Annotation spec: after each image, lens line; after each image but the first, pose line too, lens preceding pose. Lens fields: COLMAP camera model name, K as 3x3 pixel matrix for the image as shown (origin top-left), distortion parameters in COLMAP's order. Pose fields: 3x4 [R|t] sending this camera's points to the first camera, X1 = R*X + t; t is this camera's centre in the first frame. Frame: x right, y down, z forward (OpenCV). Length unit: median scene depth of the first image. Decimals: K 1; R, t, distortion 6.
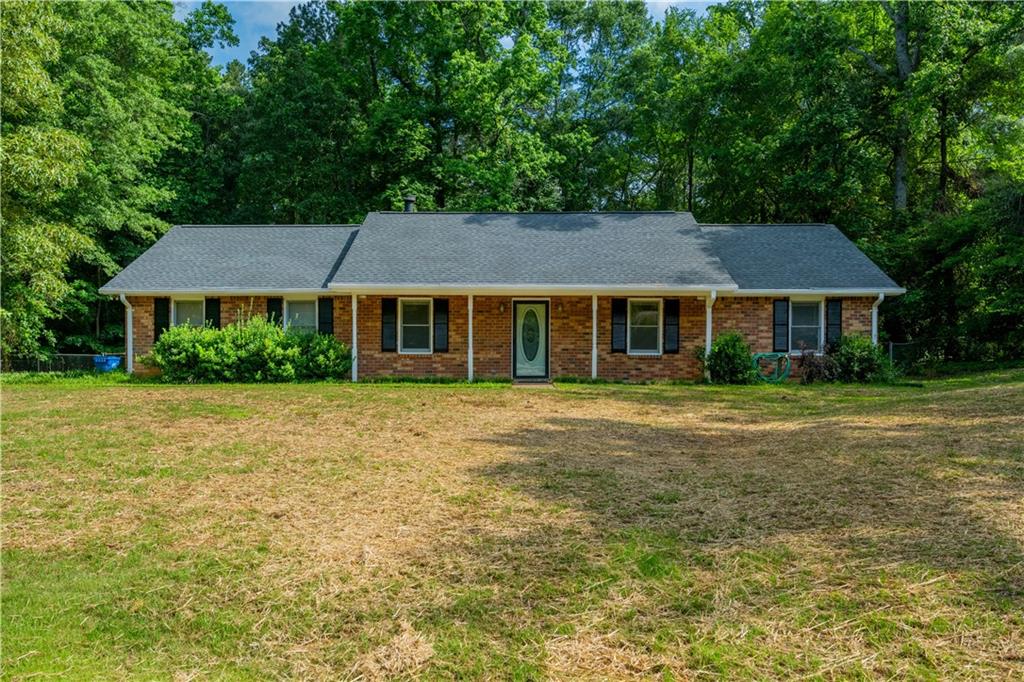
lens RADIAL K [[999.4, 0, 512.0], [0, 999.4, 341.0], [0, 0, 1]] dist [-0.008556, -0.002623]
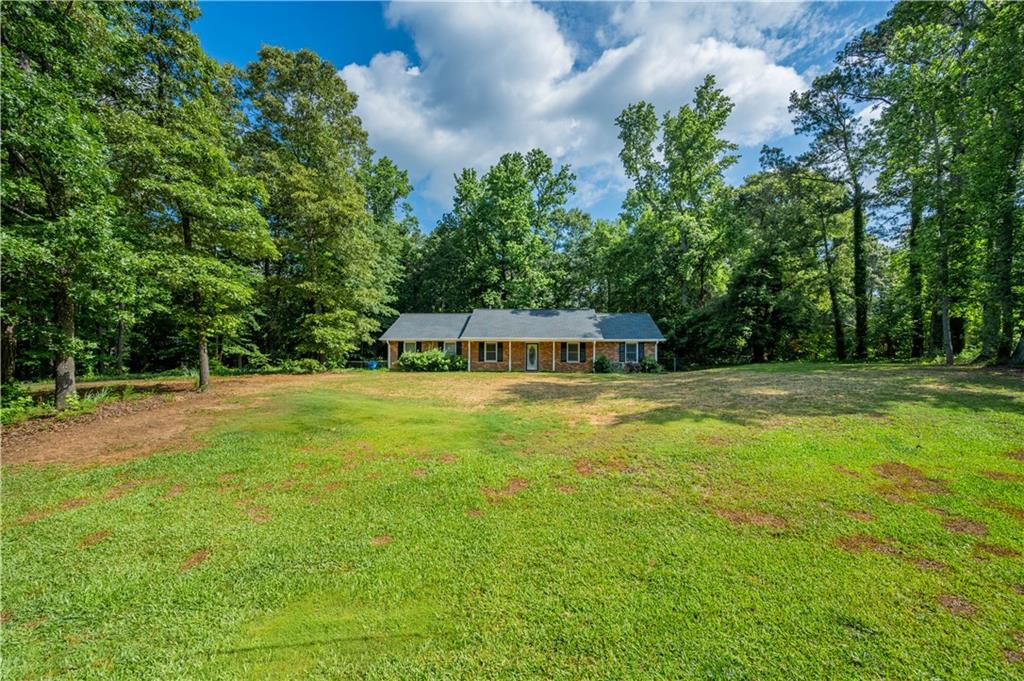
lens RADIAL K [[429.7, 0, 512.0], [0, 429.7, 340.5], [0, 0, 1]] dist [0.001255, -0.000046]
pose [[0.998532, 0.000224, -0.054159, 0.027662], [-0.002196, 0.999336, -0.036364, -0.003536], [0.054114, 0.036429, 0.997870, -0.198104]]
